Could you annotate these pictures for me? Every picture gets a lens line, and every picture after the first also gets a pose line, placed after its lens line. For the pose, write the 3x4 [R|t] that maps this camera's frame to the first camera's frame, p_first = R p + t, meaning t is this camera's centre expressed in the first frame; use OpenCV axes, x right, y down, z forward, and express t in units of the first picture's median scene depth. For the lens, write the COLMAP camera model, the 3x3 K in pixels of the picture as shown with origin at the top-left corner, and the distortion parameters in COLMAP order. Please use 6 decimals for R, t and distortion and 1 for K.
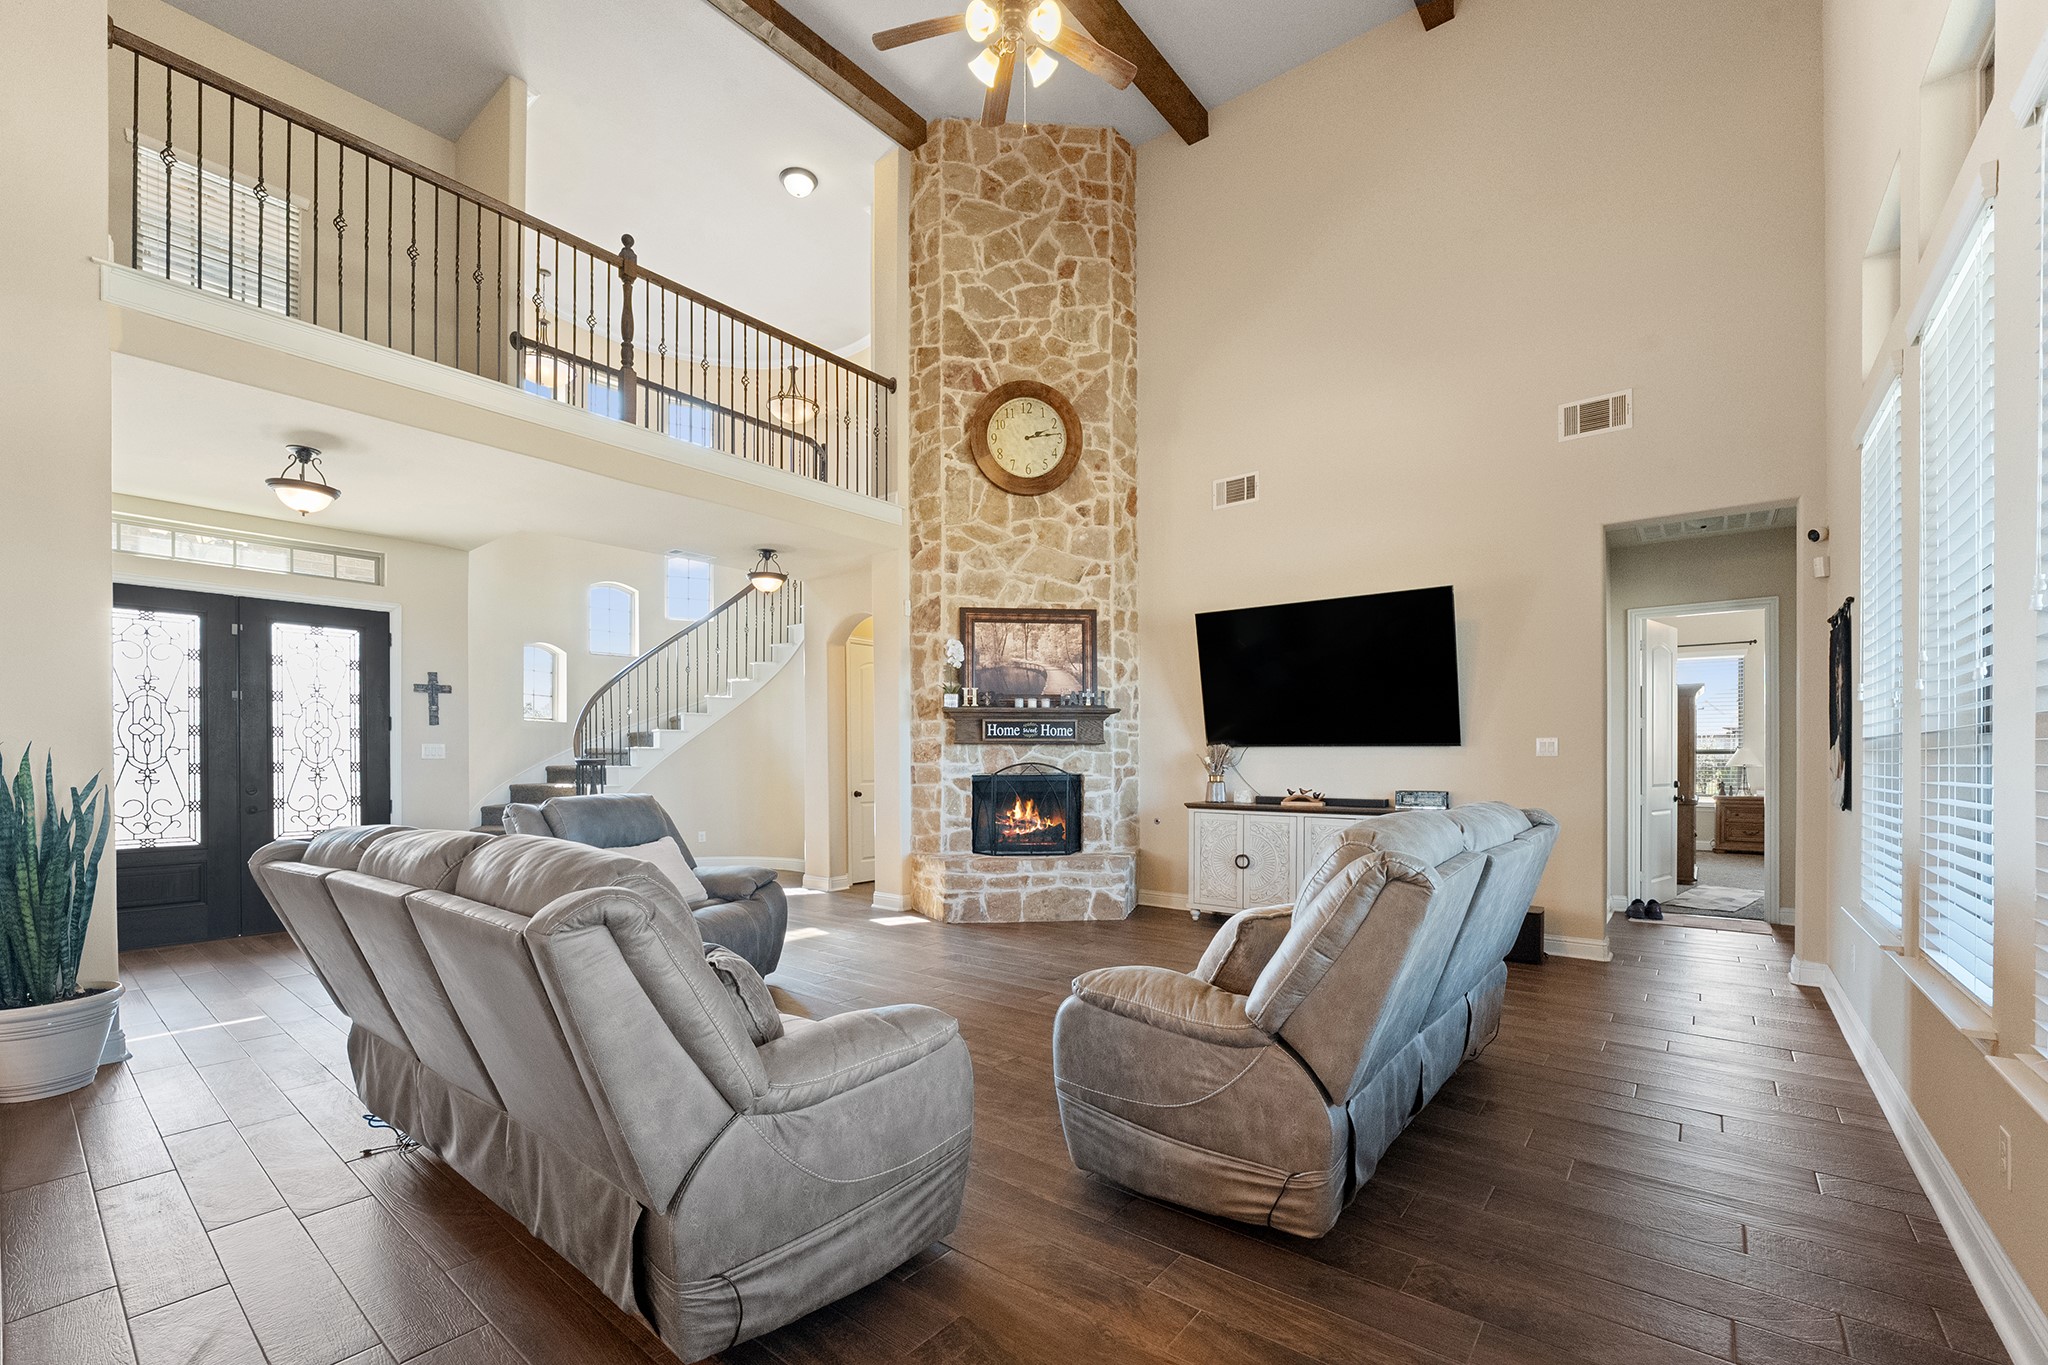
lens RADIAL K [[847.7, 0, 1012.9], [0, 847.7, 768.5], [0, 0, 1]] dist [-0.012718, -0.000108]
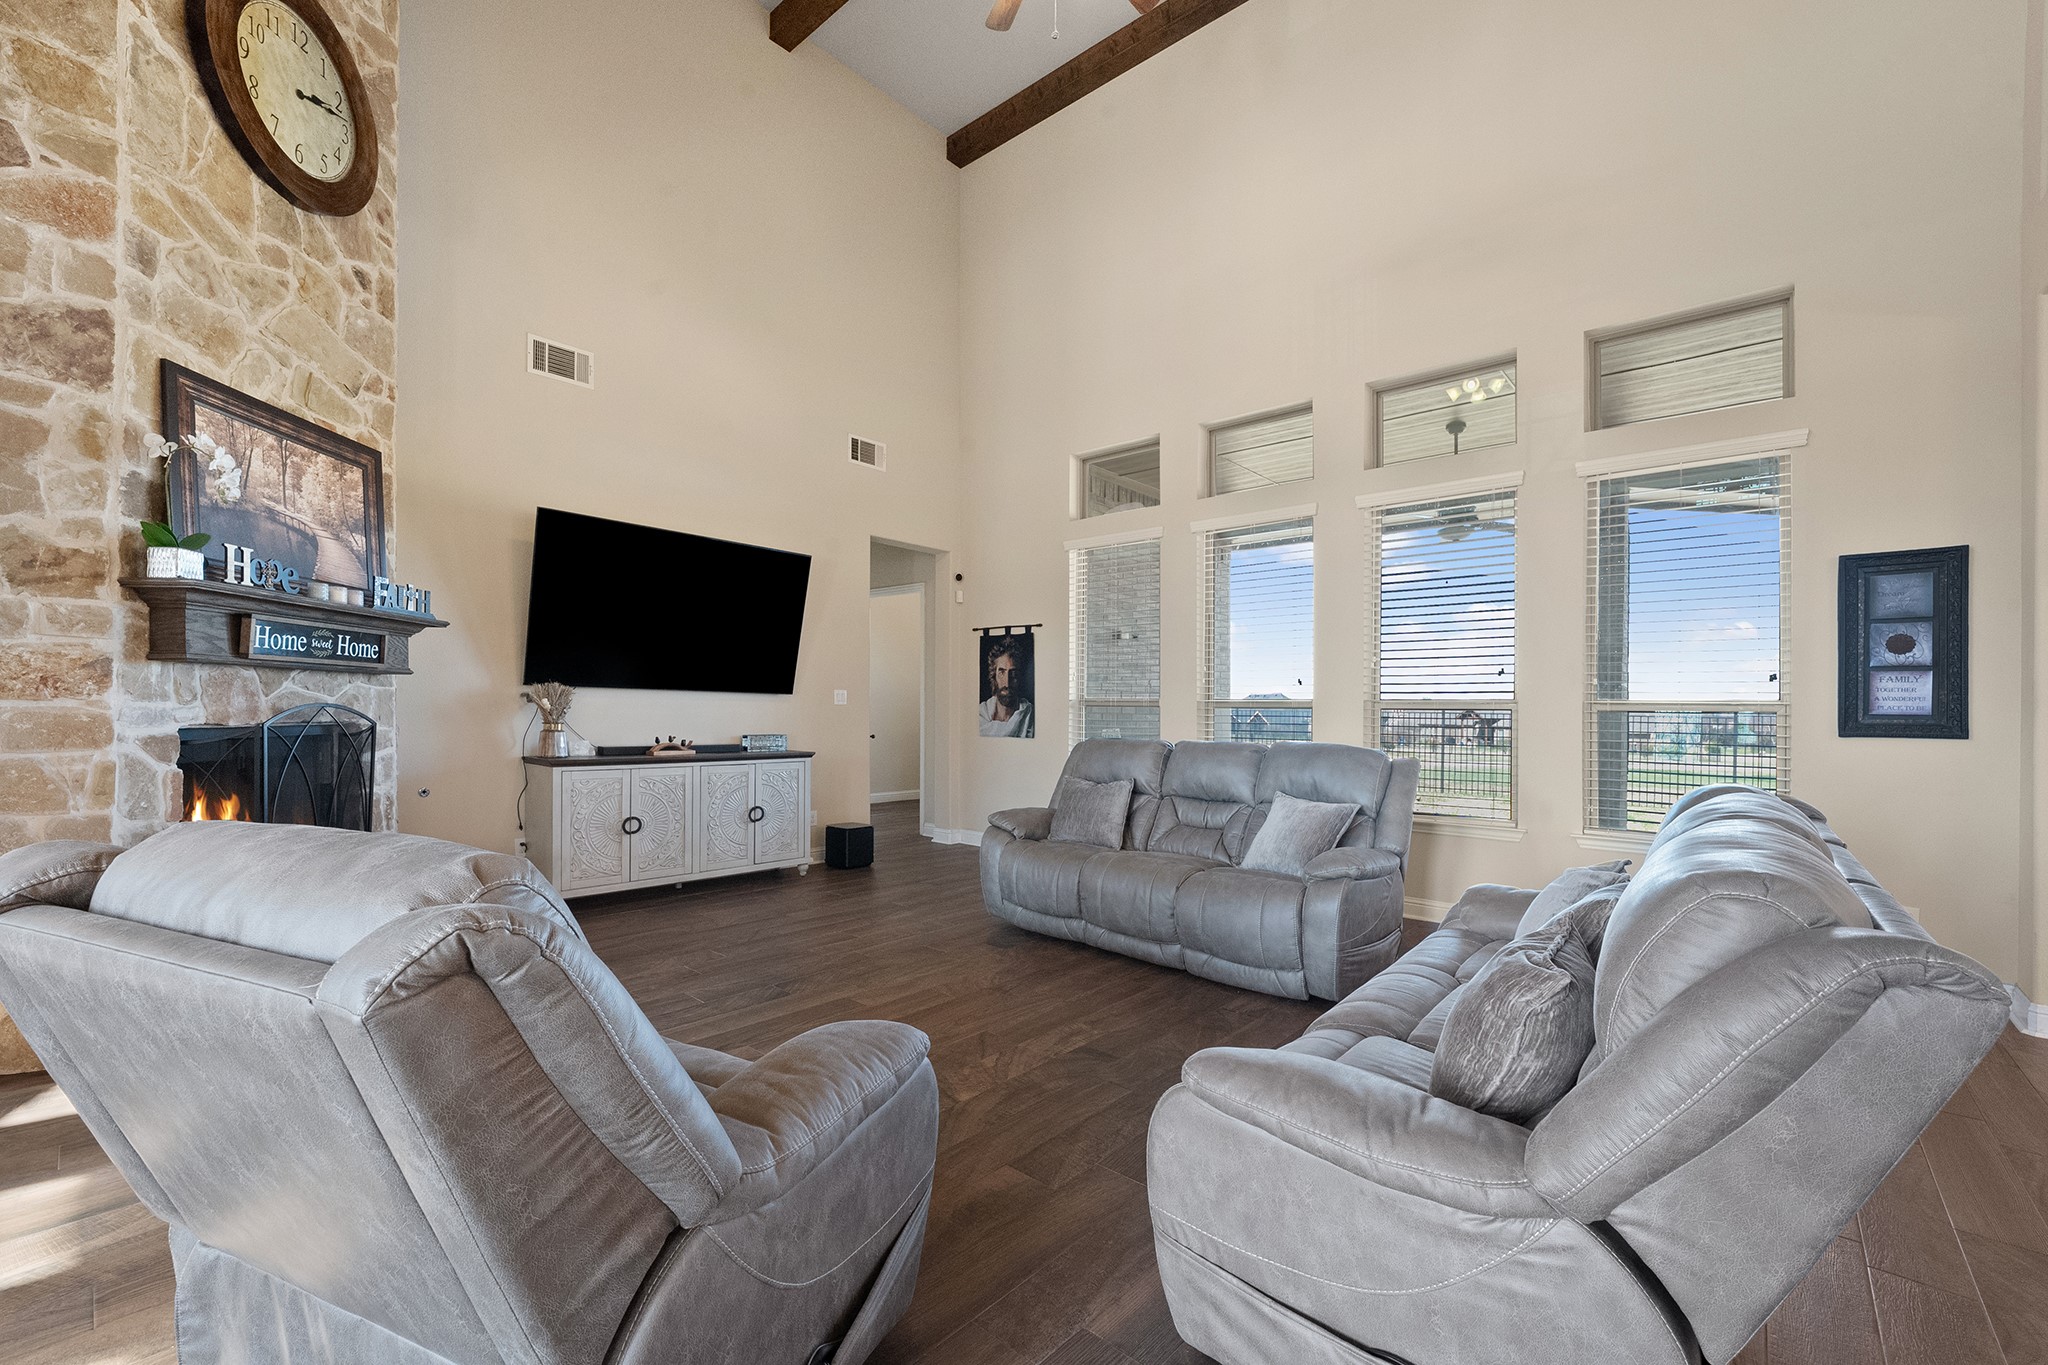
lens RADIAL K [[837.2, 0, 1025.6], [0, 837.2, 709.5], [0, 0, 1]] dist [-0.020397, 0.004997]
pose [[0.042071, 0.003205, 0.999109, -0.480793], [-0.004379, 0.999986, -0.003023, -0.003298], [-0.999105, -0.004248, 0.042085, 0.519139]]
